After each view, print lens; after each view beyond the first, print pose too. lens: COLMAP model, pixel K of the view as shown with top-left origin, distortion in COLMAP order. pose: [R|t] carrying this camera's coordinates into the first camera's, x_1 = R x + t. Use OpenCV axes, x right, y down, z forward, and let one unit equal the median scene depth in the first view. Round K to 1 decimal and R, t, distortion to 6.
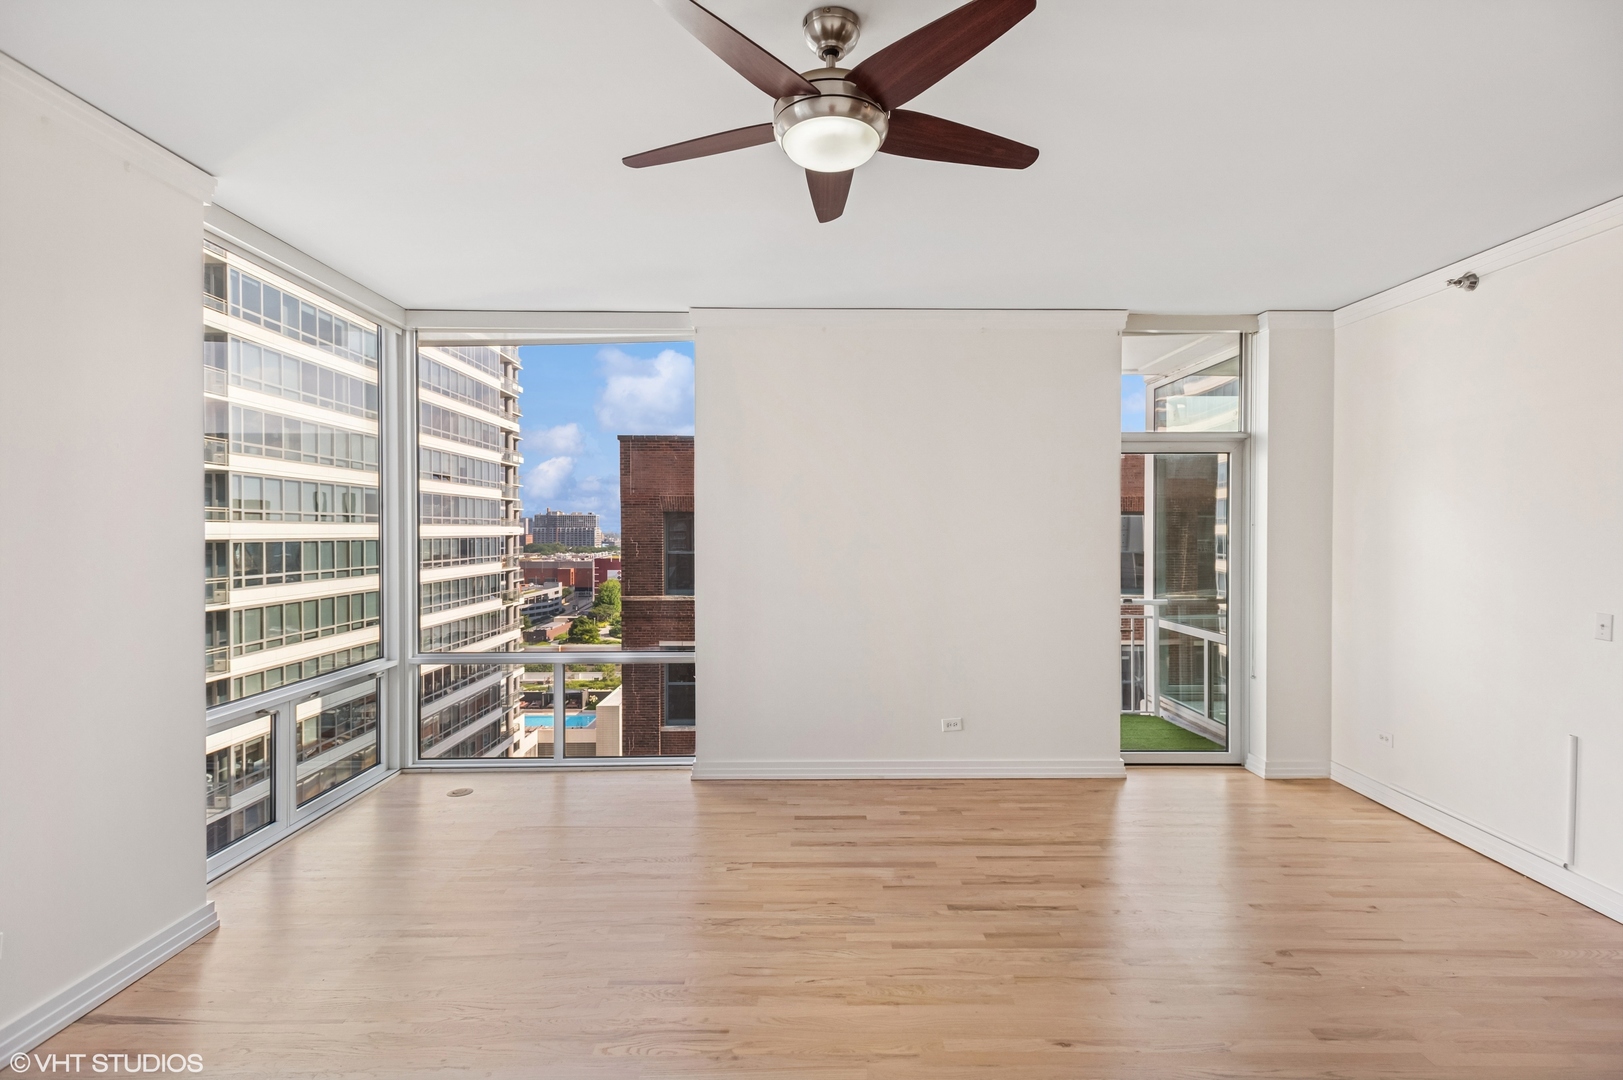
lens RADIAL K [[765.1, 0, 816.6], [0, 765.1, 526.3], [0, 0, 1]] dist [0.010140, -0.004152]
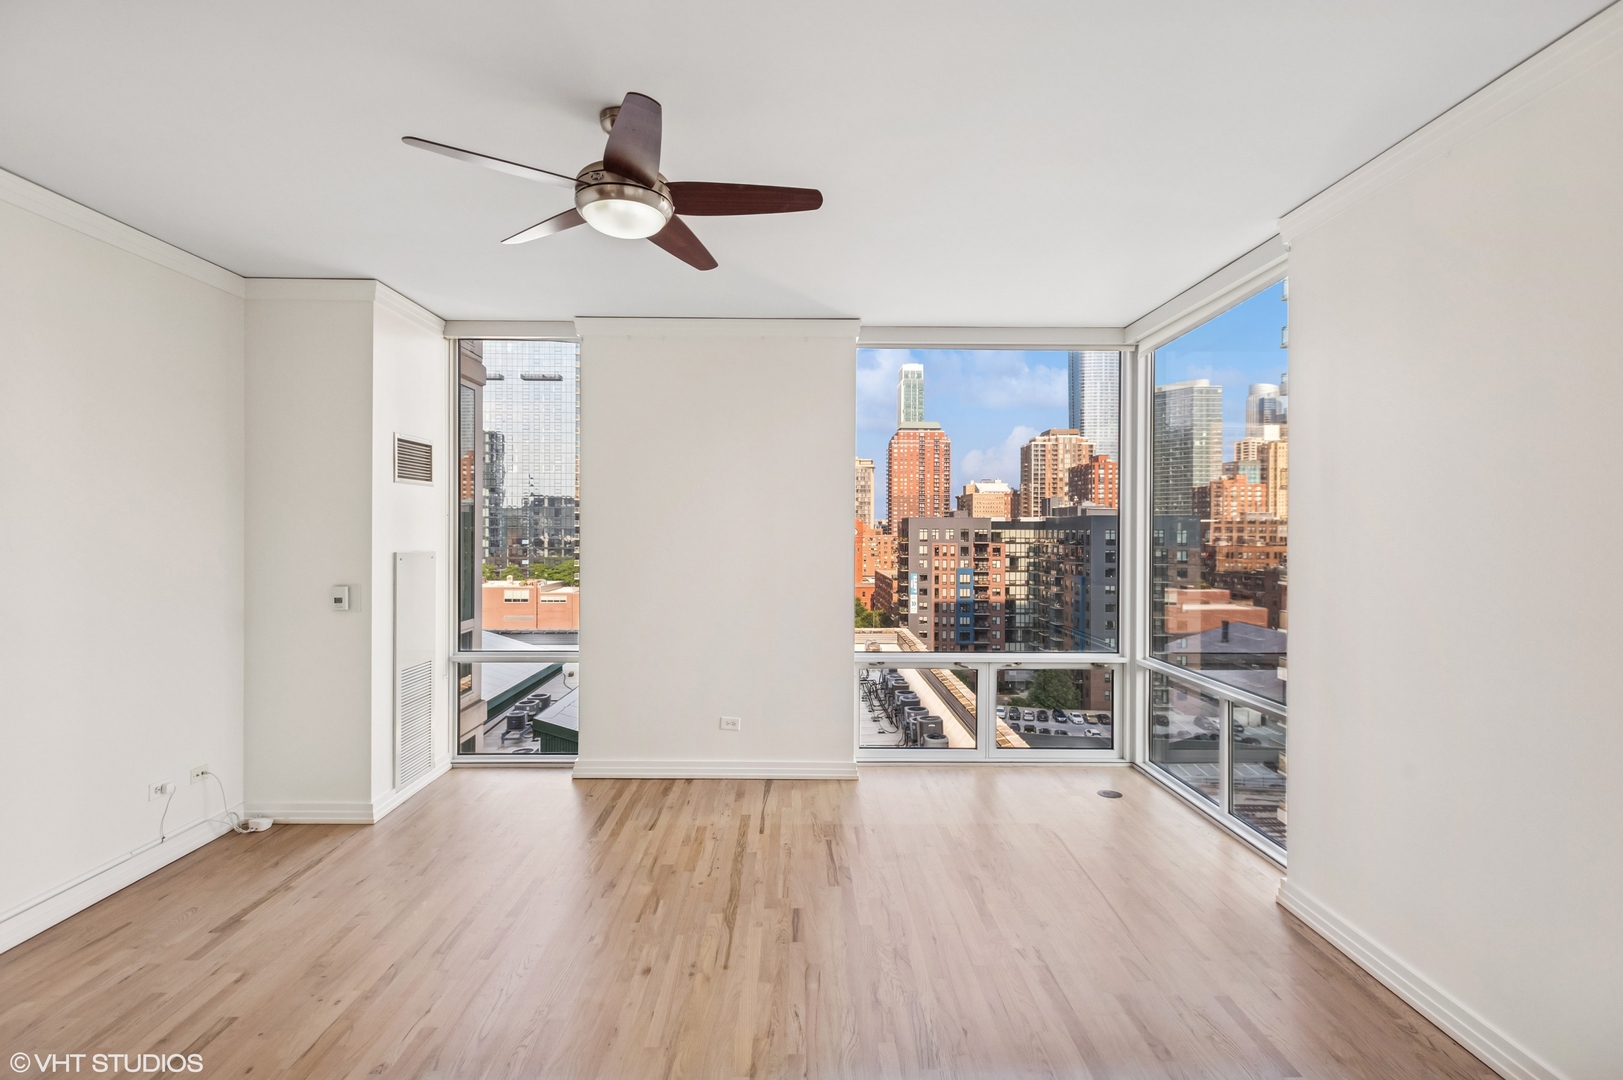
lens RADIAL K [[765.1, 0, 792.2], [0, 765.1, 532.1], [0, 0, 1]] dist [0.010140, -0.004152]
pose [[-0.017261, 0.006197, -0.999832, 0.667040], [-0.001267, 0.999980, 0.006219, -0.006191], [0.999850, 0.001374, -0.017253, 0.718850]]
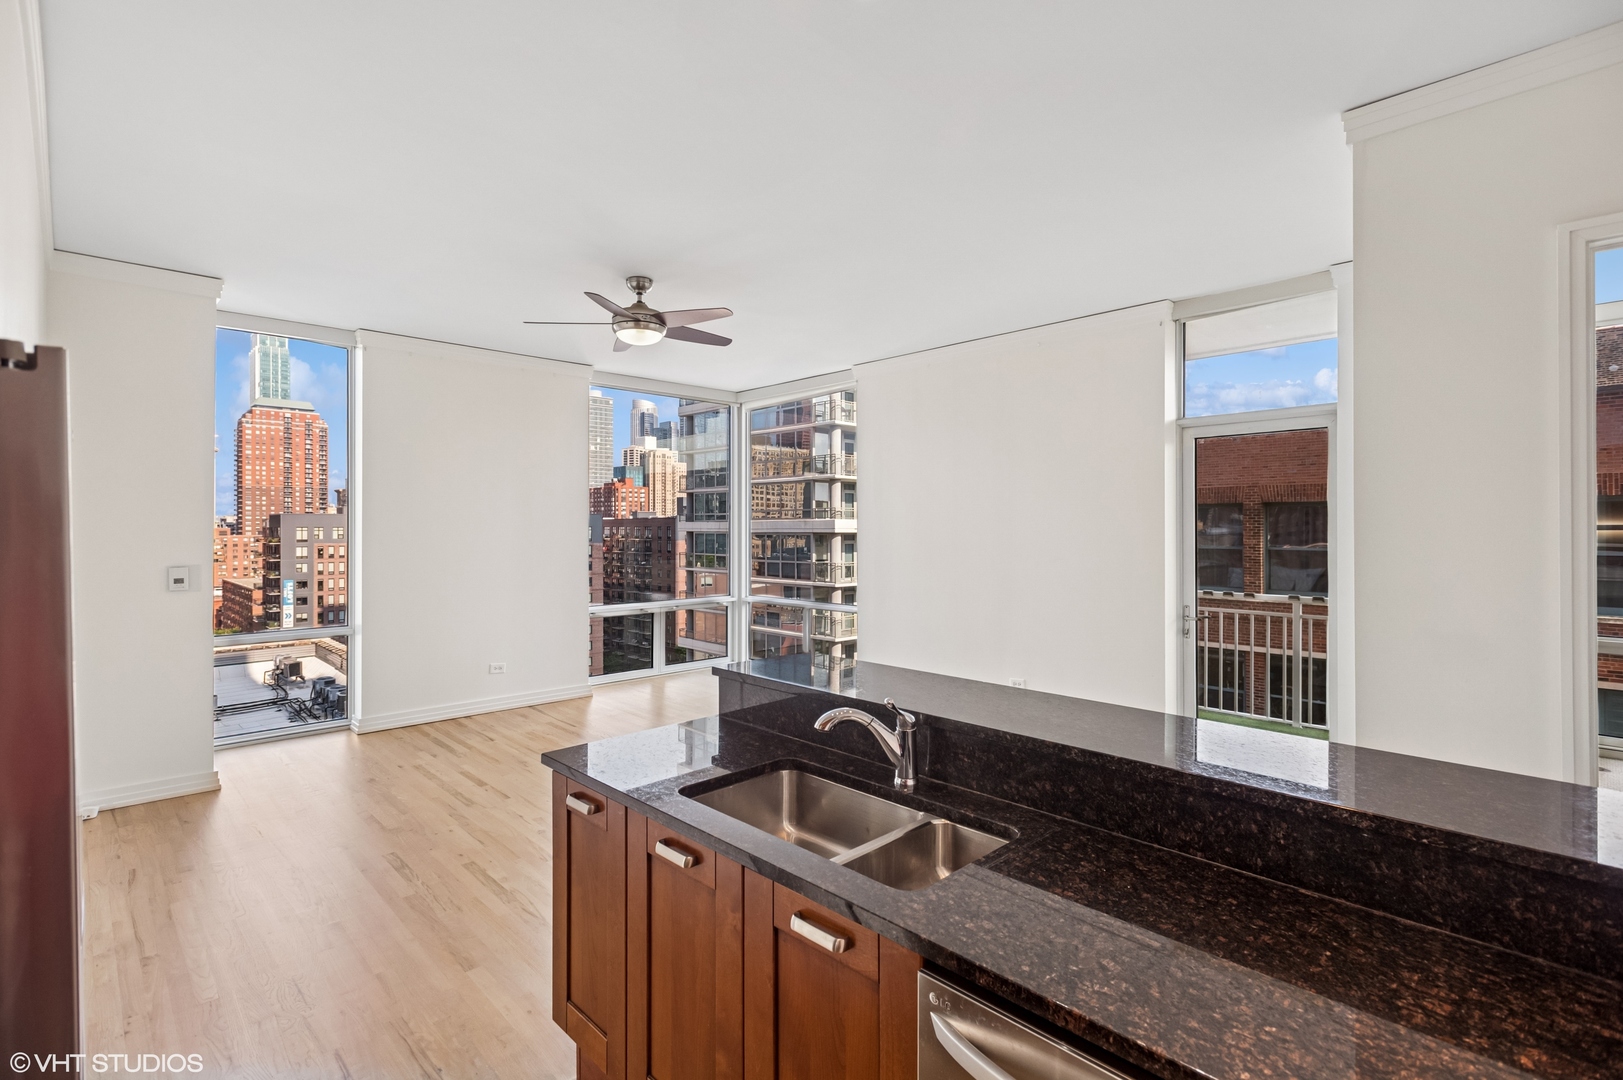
lens RADIAL K [[765.1, 0, 807.1], [0, 765.1, 519.9], [0, 0, 1]] dist [0.010140, -0.004152]
pose [[0.678819, -0.006101, -0.734280, 1.052042], [0.002429, 0.999979, -0.006062, 0.018611], [0.734301, 0.002332, 0.678820, -0.052350]]
